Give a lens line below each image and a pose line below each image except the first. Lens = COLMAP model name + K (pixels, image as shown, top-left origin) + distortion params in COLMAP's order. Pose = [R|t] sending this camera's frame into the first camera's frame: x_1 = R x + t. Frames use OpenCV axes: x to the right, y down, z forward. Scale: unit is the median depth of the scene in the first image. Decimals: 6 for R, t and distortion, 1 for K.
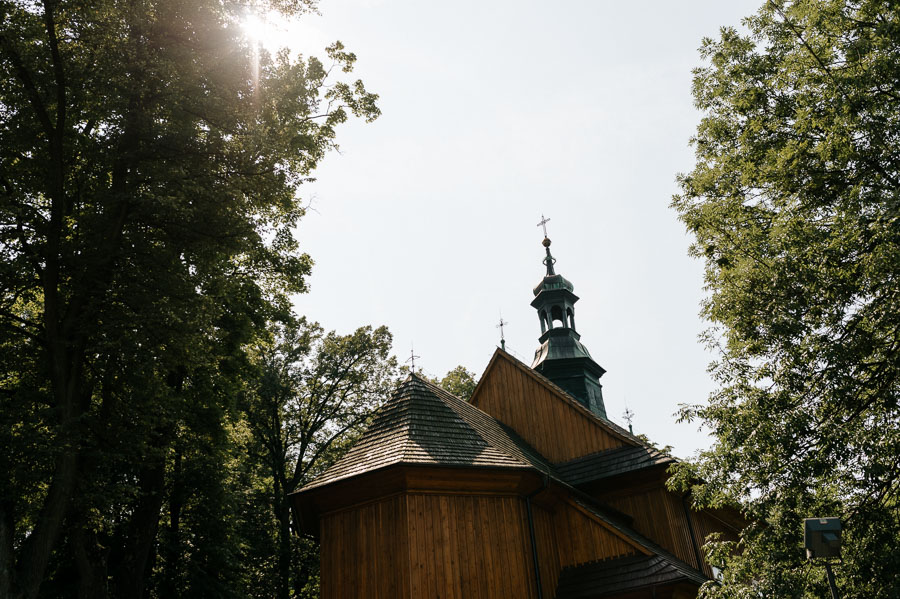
lens RADIAL K [[848.6, 0, 452.8], [0, 848.6, 311.2], [0, 0, 1]] dist [0.003513, 0.000098]
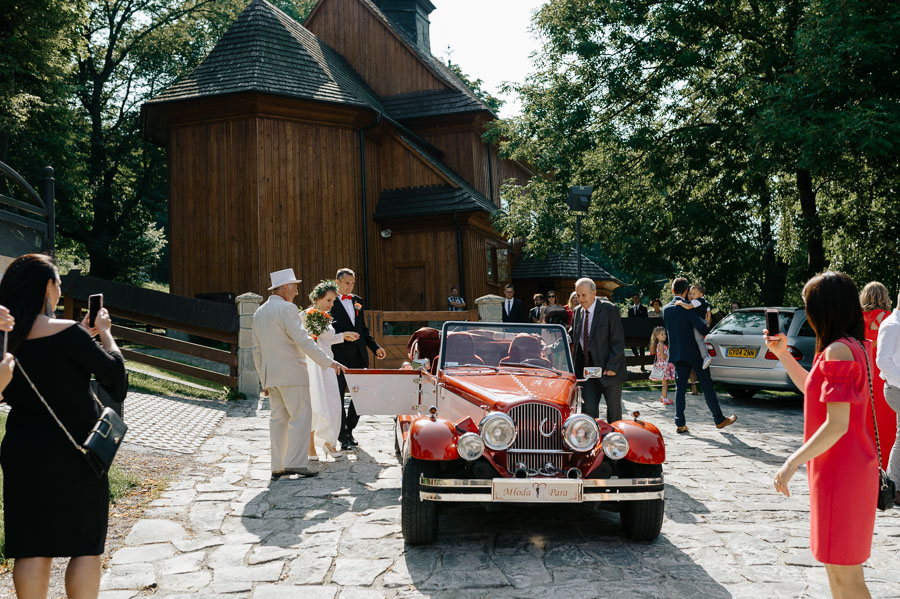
lens RADIAL K [[848.6, 0, 452.8], [0, 848.6, 311.2], [0, 0, 1]] dist [0.003513, 0.000098]
pose [[0.969328, 0.053867, 0.239794, -0.056145], [-0.152571, 0.896804, 0.415288, -0.060566], [-0.192678, -0.439137, 0.877516, -0.154359]]
